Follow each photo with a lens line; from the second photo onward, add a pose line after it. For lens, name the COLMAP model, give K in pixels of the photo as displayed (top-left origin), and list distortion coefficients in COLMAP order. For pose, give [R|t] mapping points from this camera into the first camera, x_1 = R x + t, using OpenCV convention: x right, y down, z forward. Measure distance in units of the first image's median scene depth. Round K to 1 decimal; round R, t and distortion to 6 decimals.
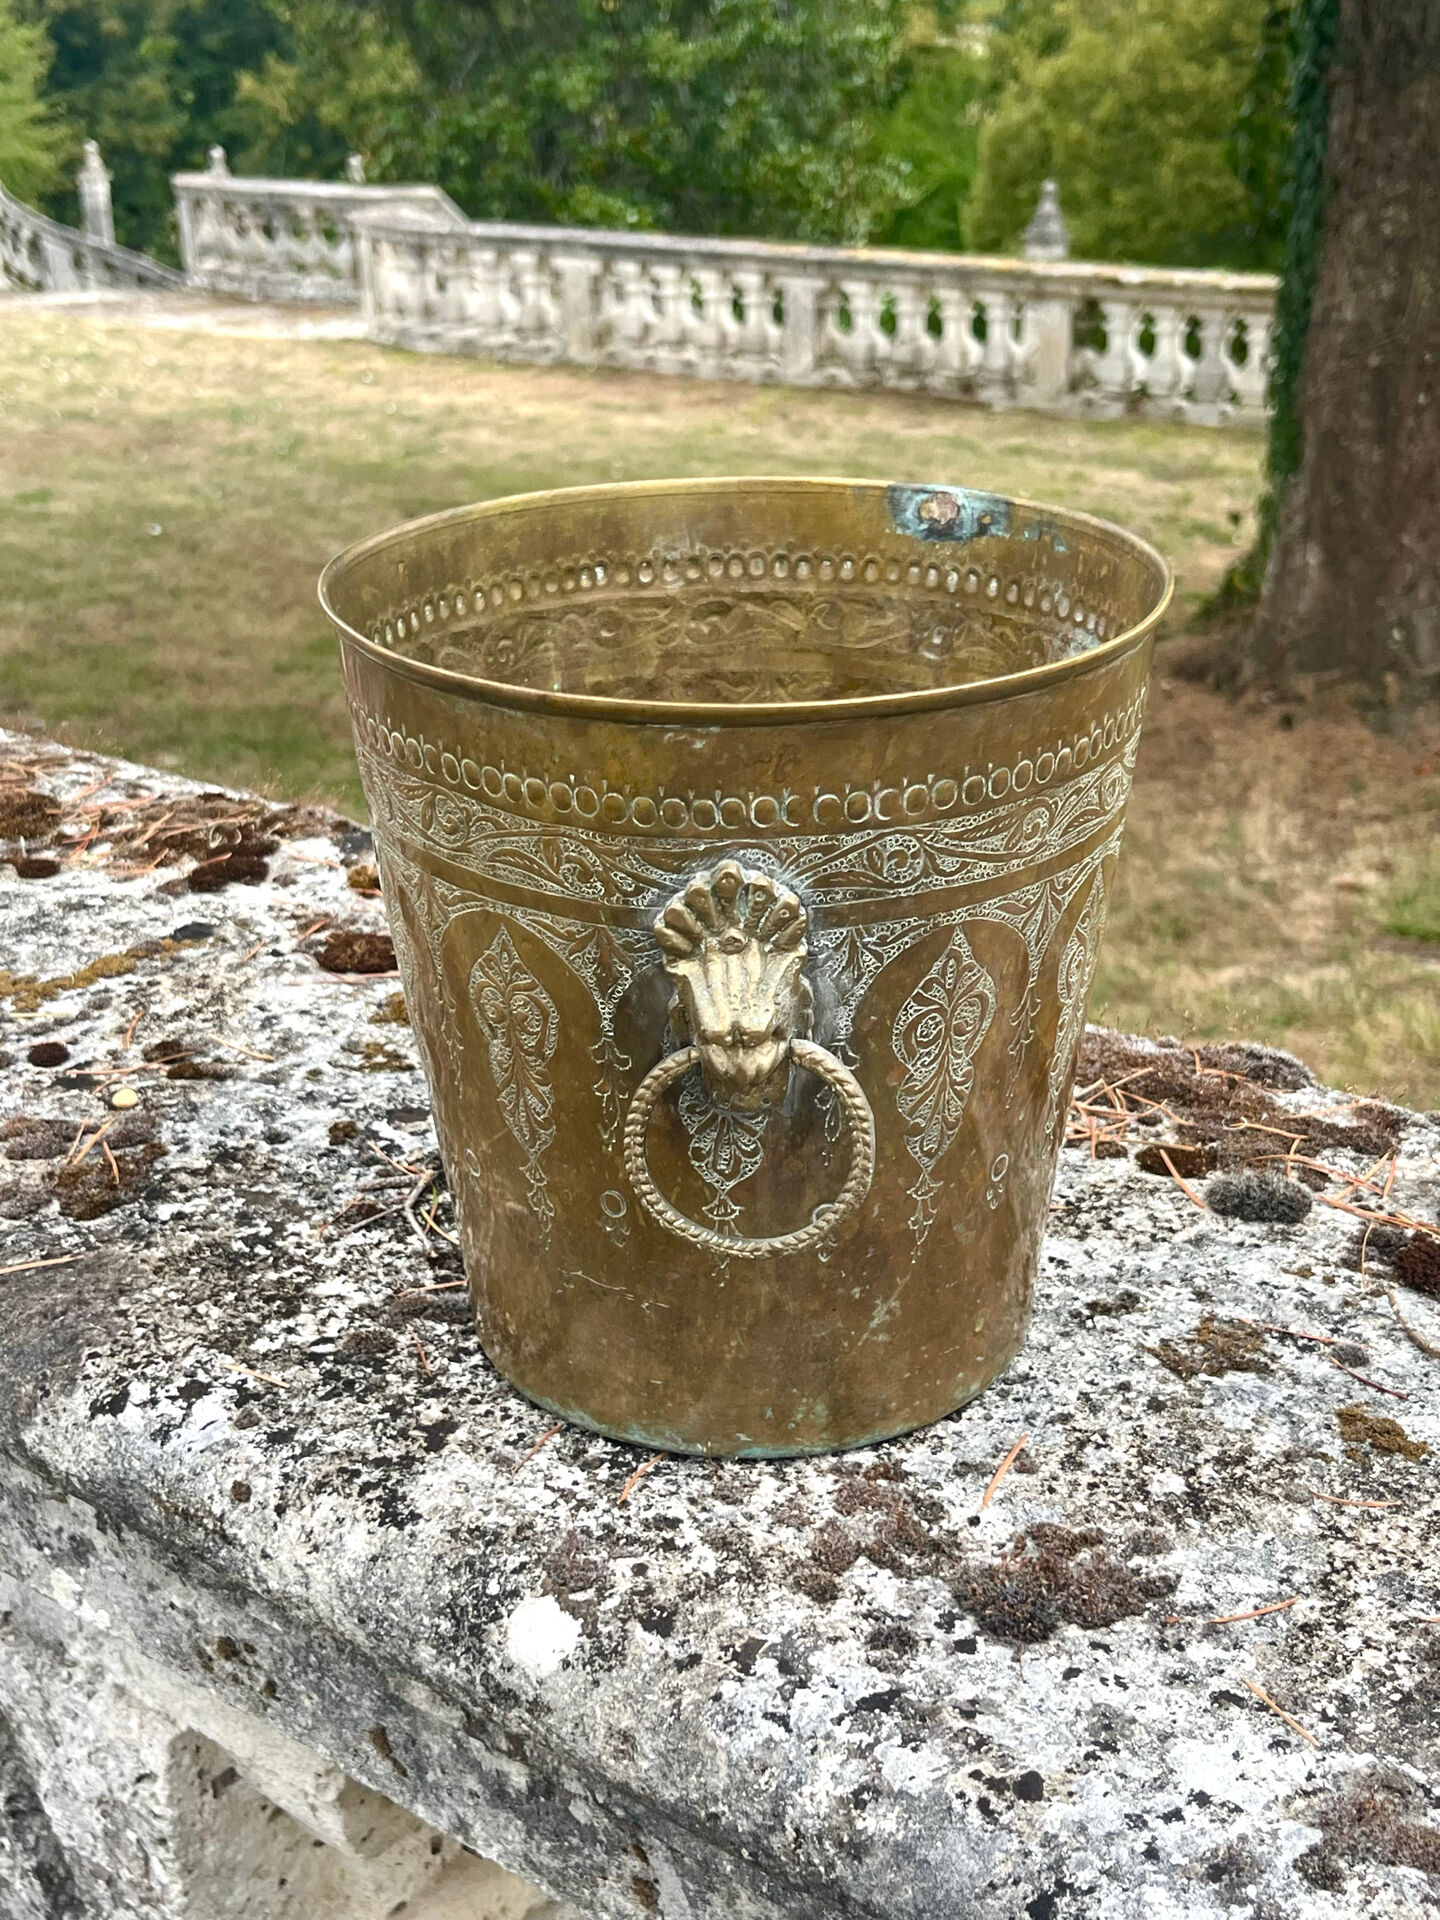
lens RADIAL K [[2511.1, 0, 686.6], [0, 2511.1, 912.9], [0, 0, 1]] dist [0.000806, 0.000000]
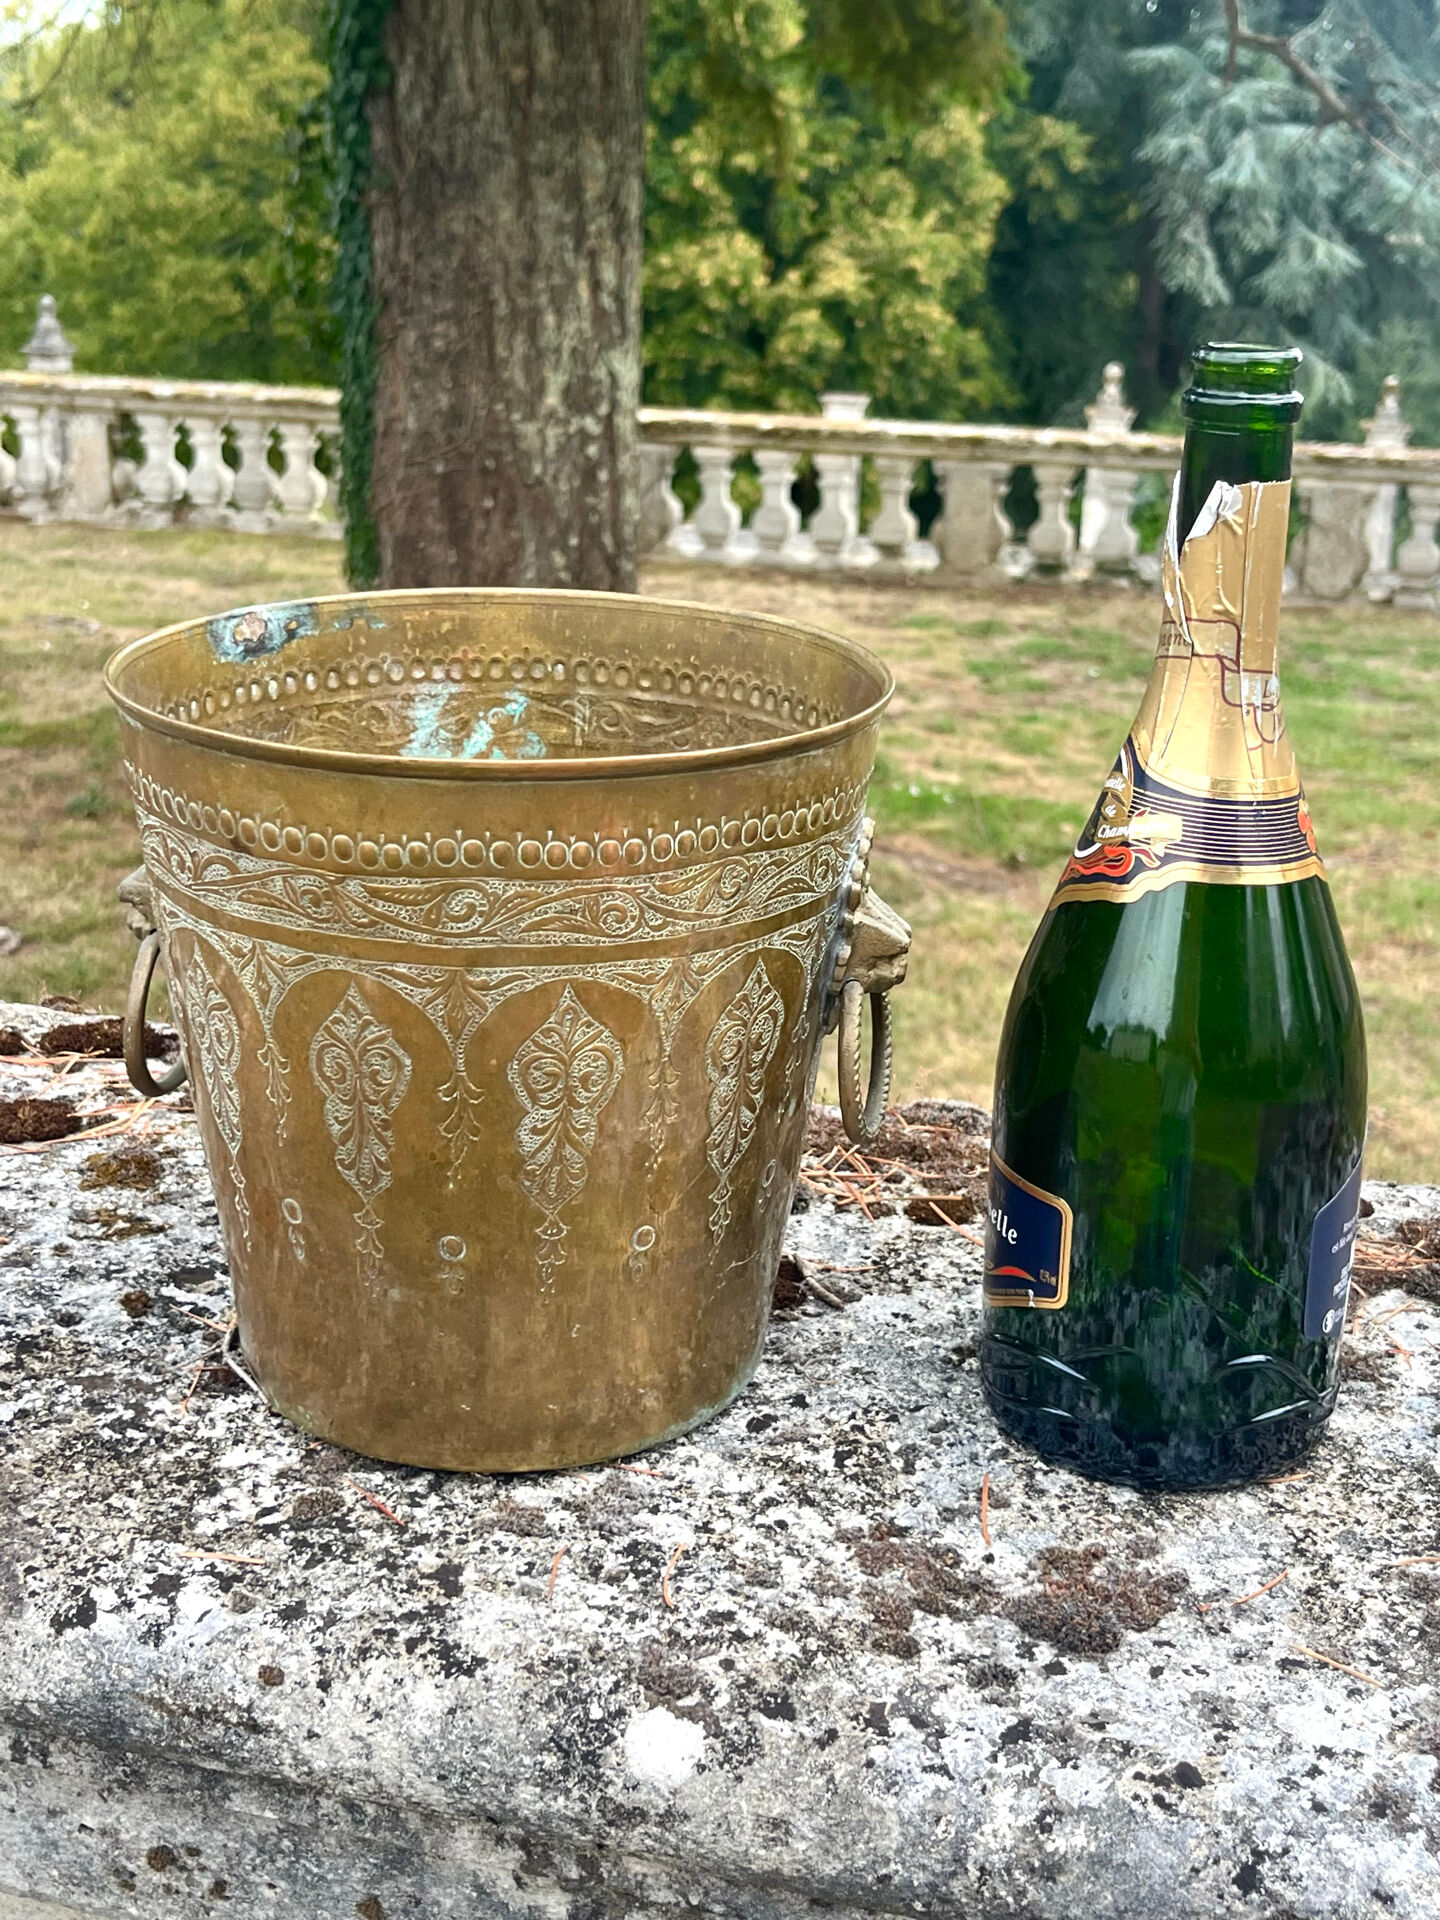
lens RADIAL K [[2500.6, 0, 685.3], [0, 2500.6, 894.6], [0, 0, 1]] dist [0.001598, 0.000000]
pose [[0.924921, -0.090509, 0.369229, -0.350450], [0.108139, 0.993761, -0.027290, -0.023796], [-0.364455, 0.065169, 0.928938, 0.029949]]
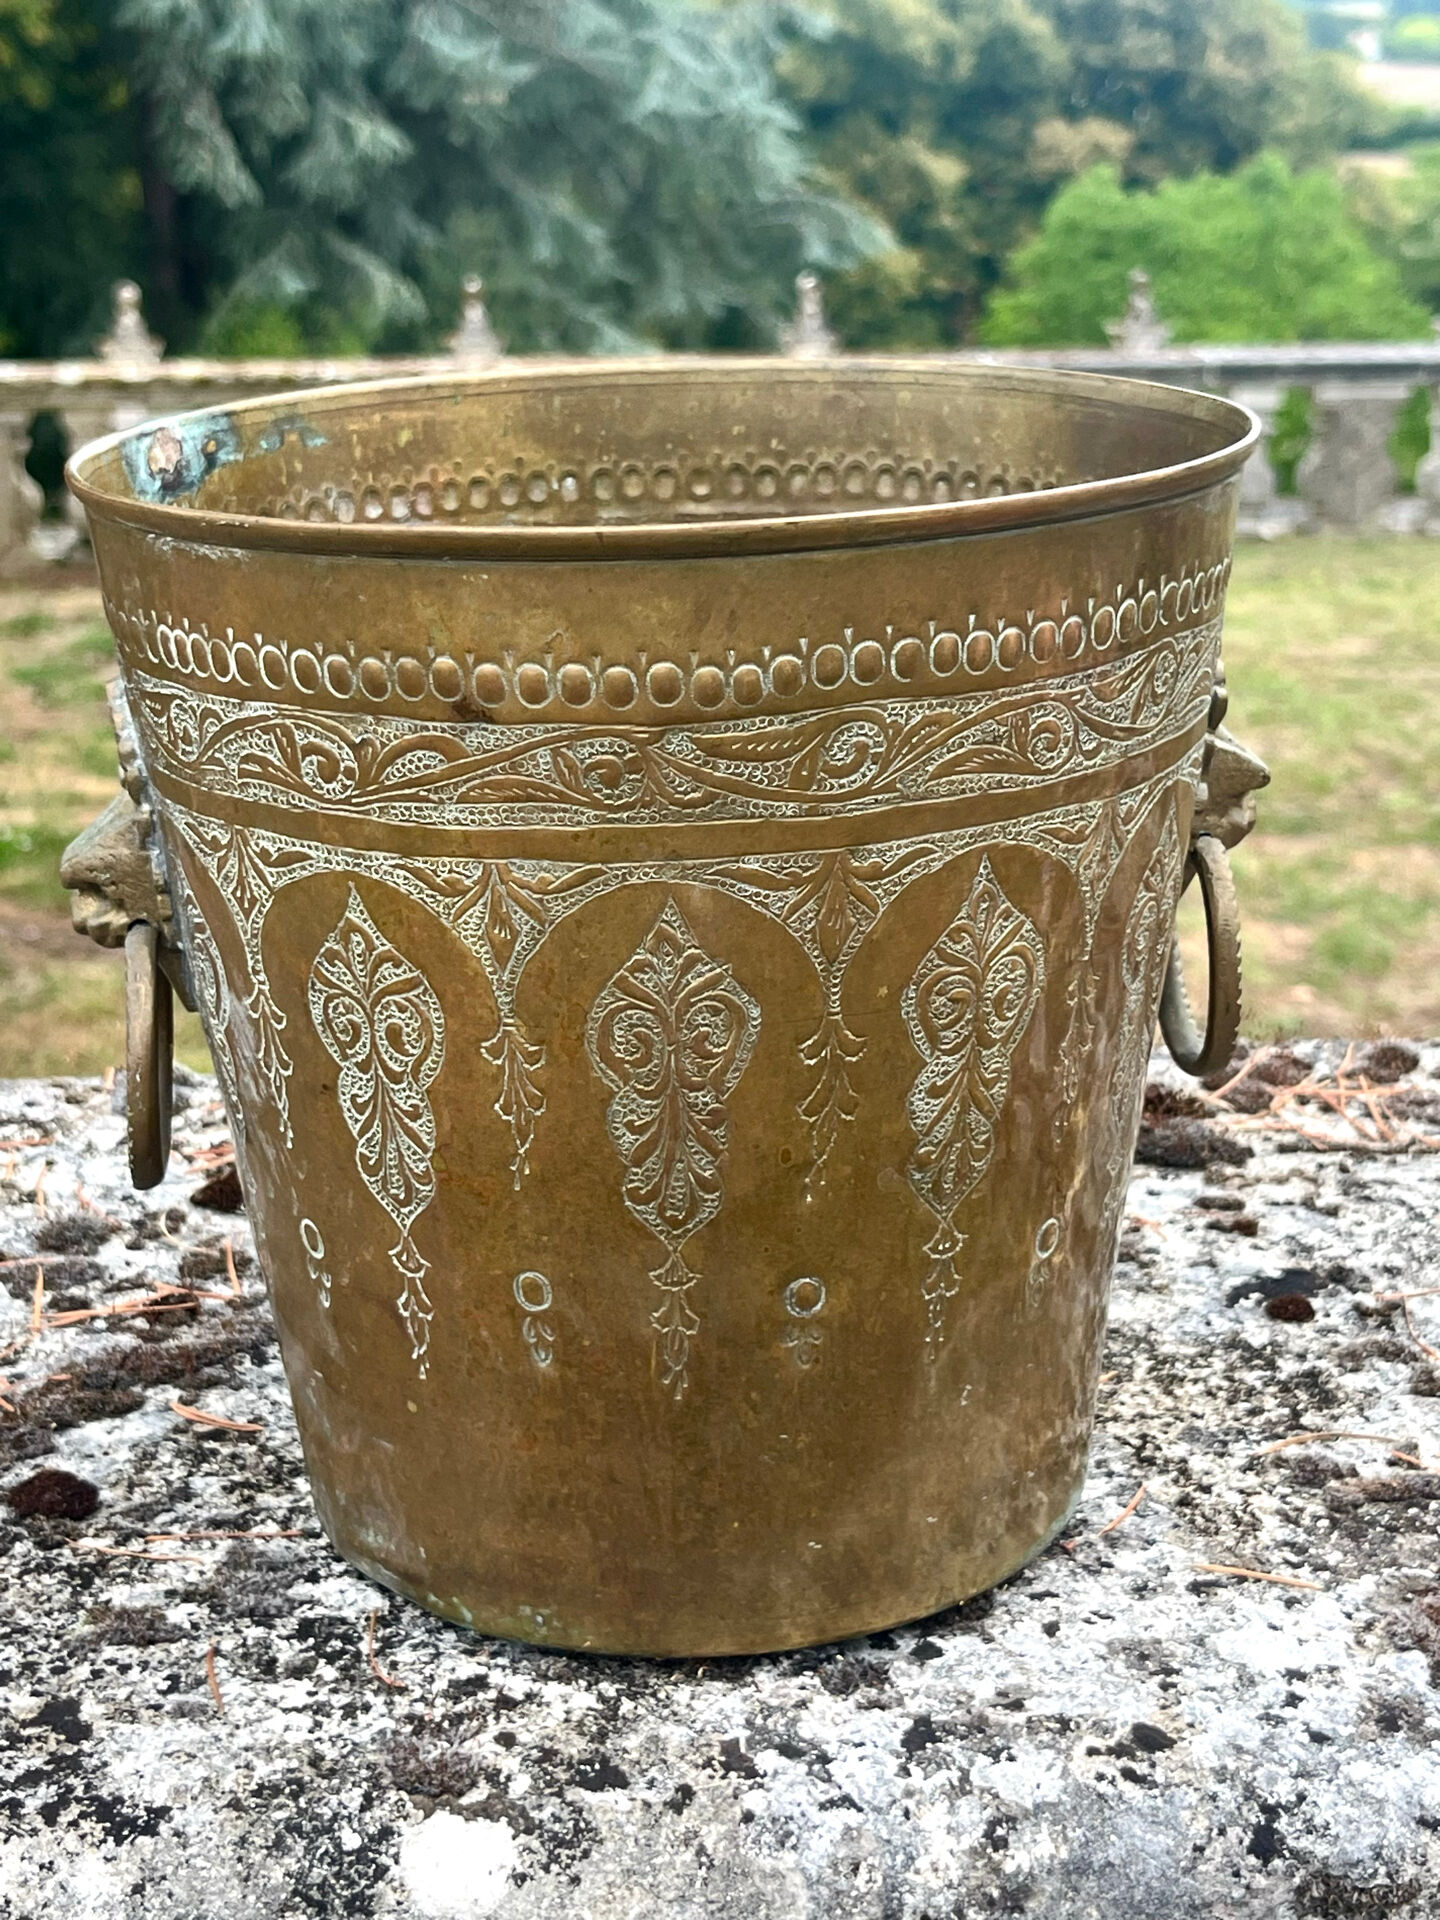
lens RADIAL K [[3200.2, 0, 722.5], [0, 3200.2, 915.2], [0, 0, 1]] dist [0.019526, 0.000000]
pose [[0.735101, -0.193451, 0.649771, -0.486601], [0.242220, 0.970109, 0.014794, 0.026482], [-0.633211, 0.146512, 0.759986, 0.193694]]
